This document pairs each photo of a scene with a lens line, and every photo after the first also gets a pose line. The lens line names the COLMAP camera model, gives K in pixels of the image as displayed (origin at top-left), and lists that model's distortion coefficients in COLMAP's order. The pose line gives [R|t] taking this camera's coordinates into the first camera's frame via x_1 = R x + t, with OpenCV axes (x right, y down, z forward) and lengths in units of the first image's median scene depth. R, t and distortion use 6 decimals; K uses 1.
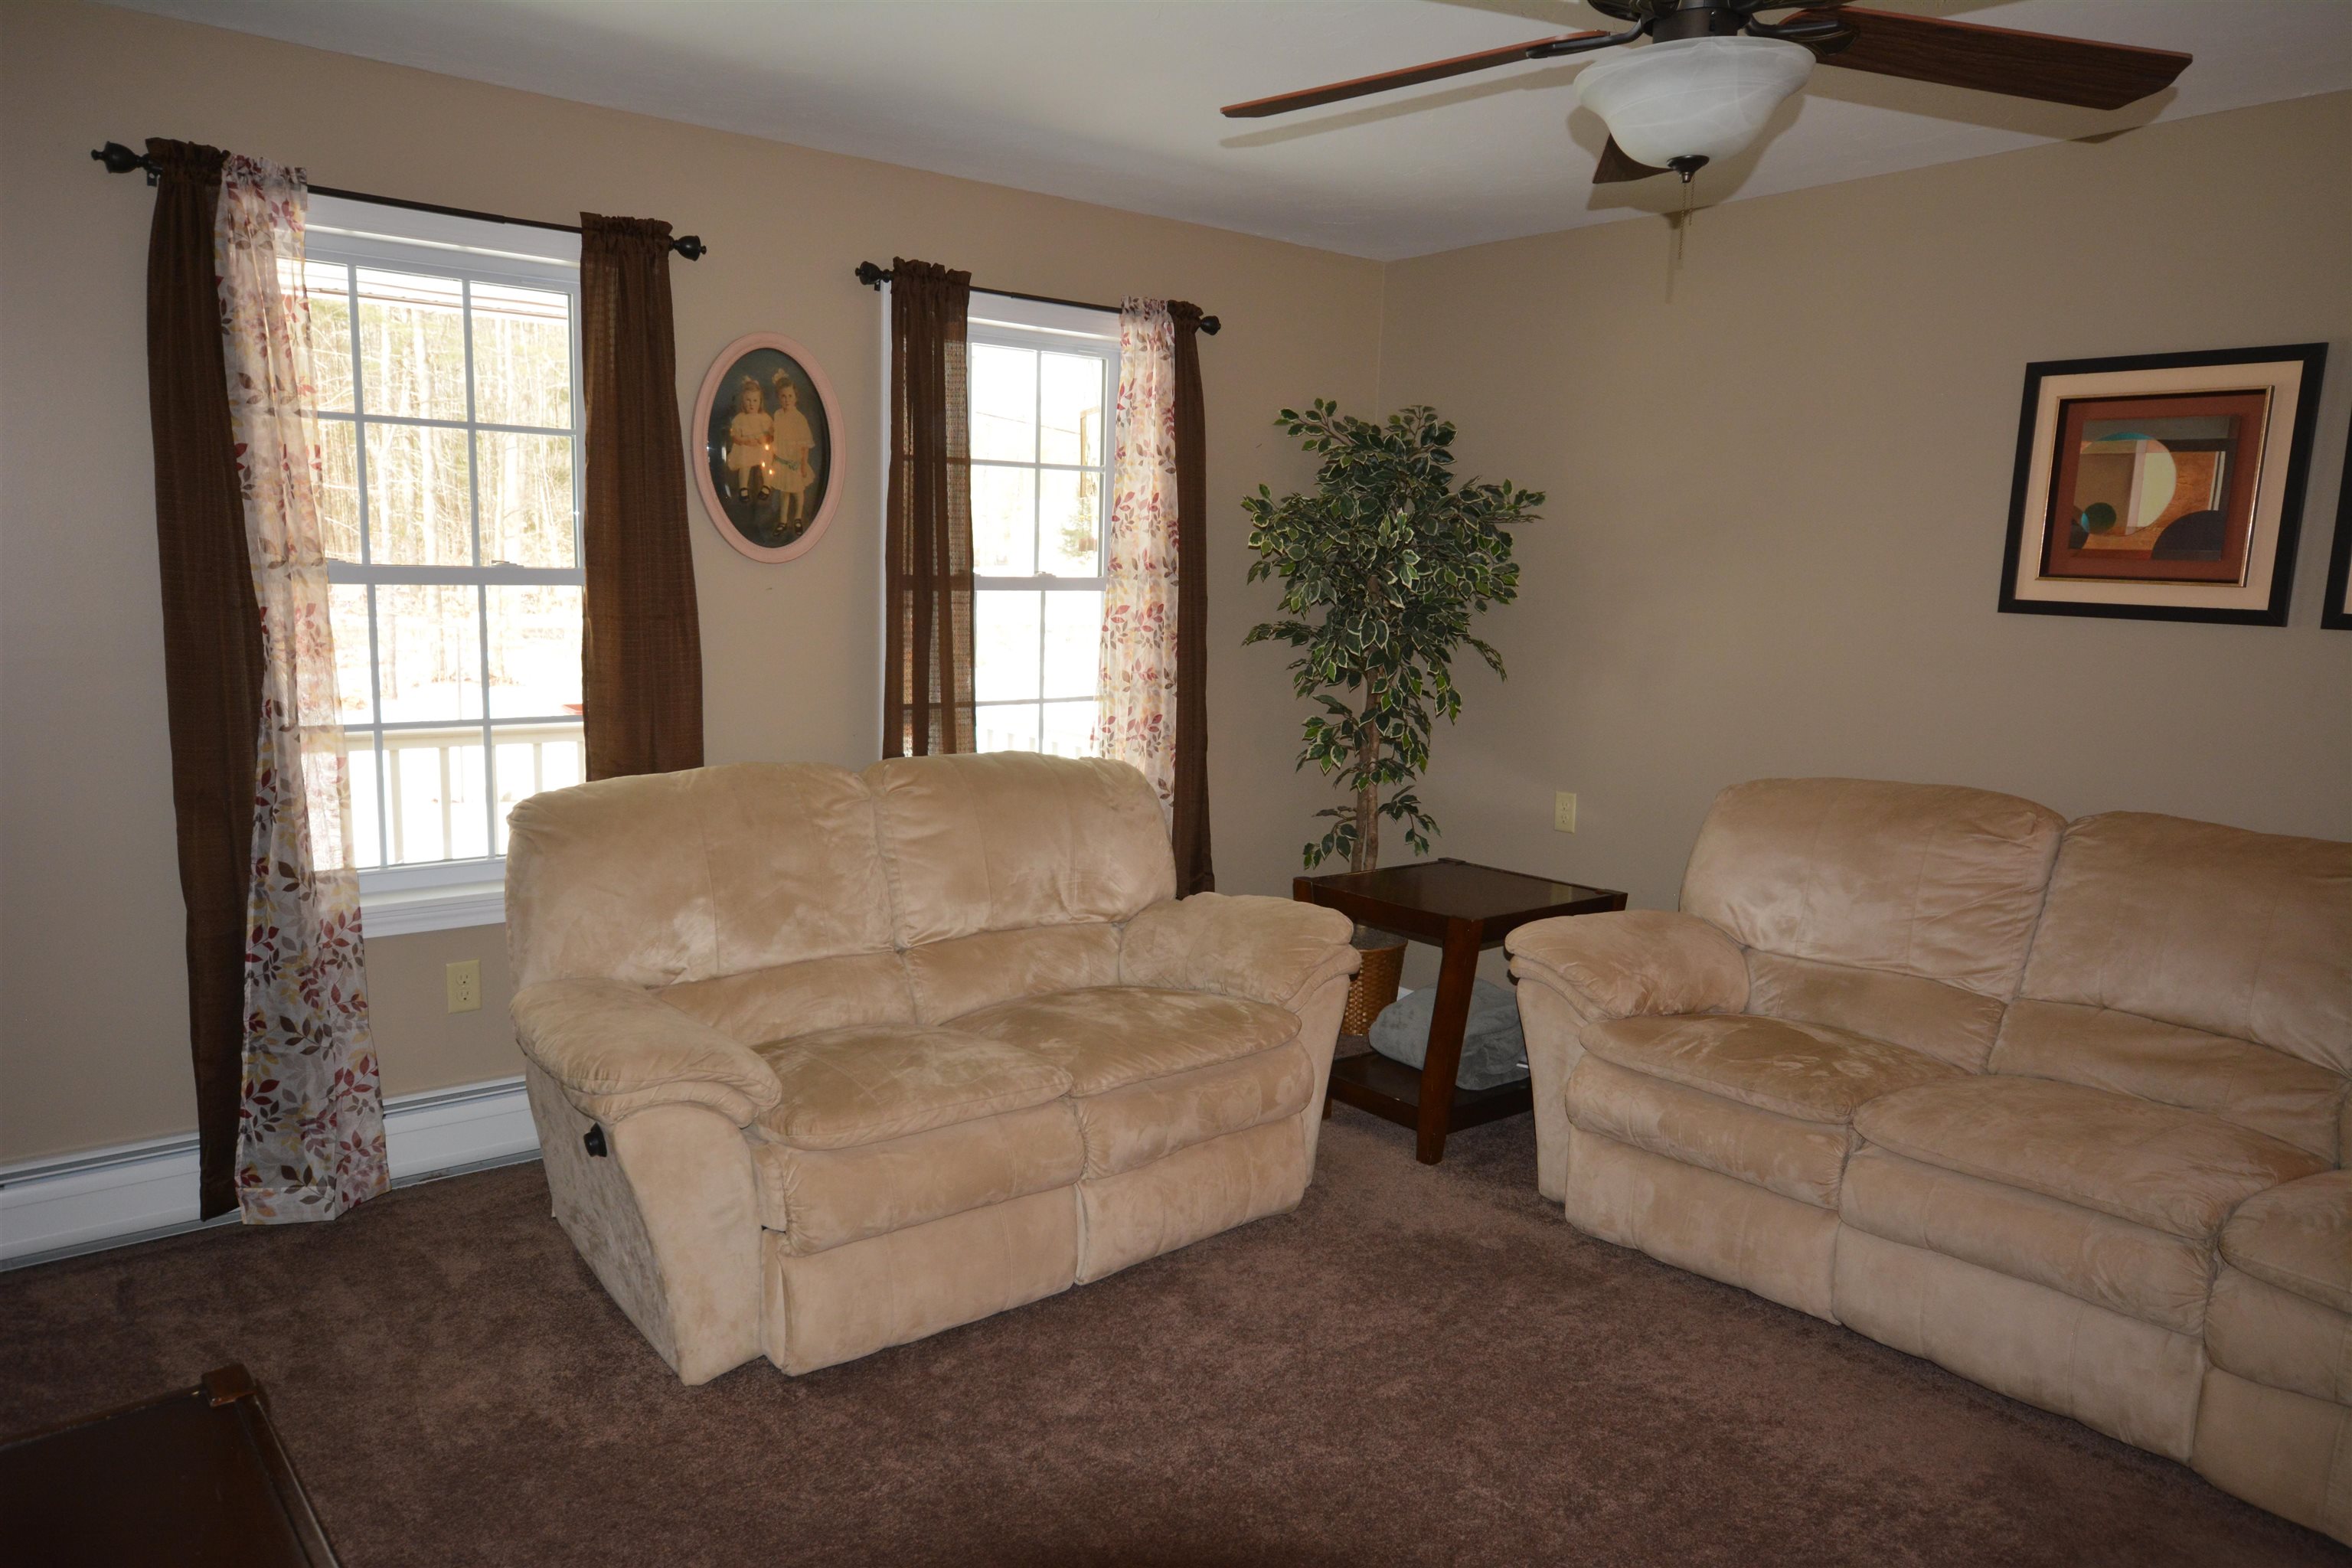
lens RADIAL K [[1619.1, 0, 1176.0], [0, 1619.1, 784.0], [0, 0, 1]] dist [-0.001630, 0.042844]
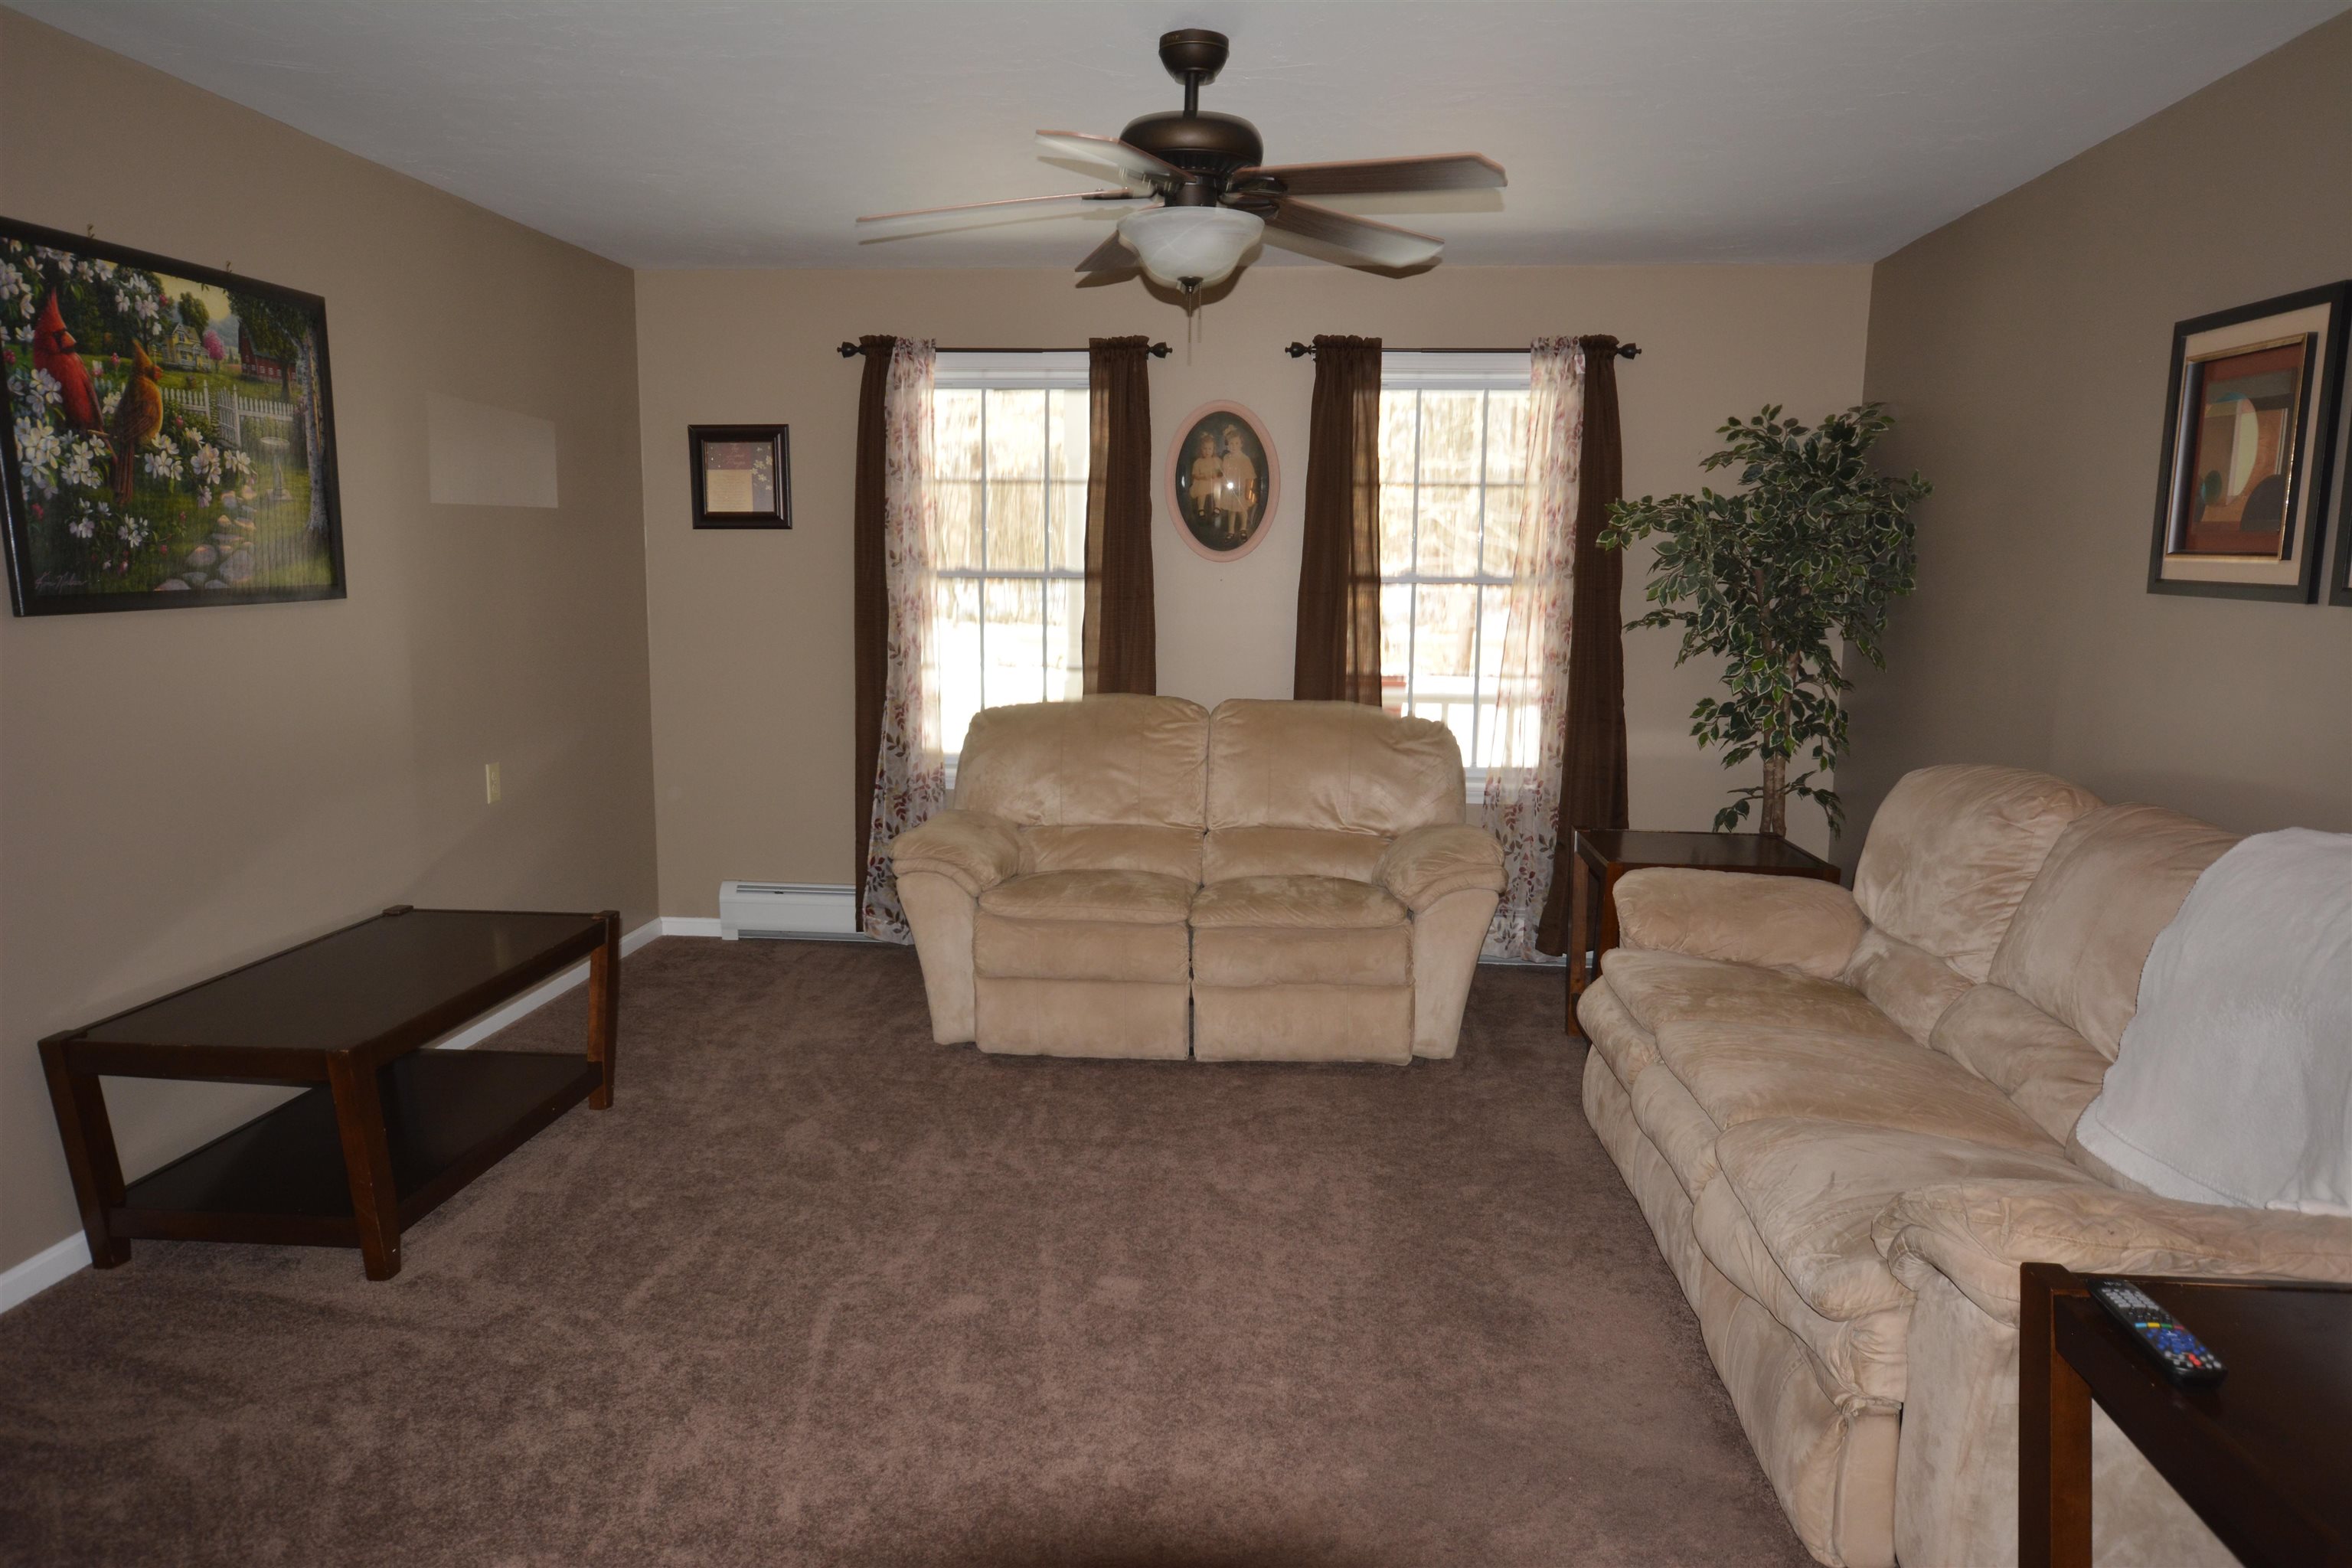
lens RADIAL K [[1619.1, 0, 1176.0], [0, 1619.1, 784.0], [0, 0, 1]] dist [-0.001630, 0.042844]
pose [[0.722315, 0.078643, -0.687078, 0.763787], [-0.087020, 0.995952, 0.022514, 0.030627], [0.686068, 0.043527, 0.726235, -0.052576]]
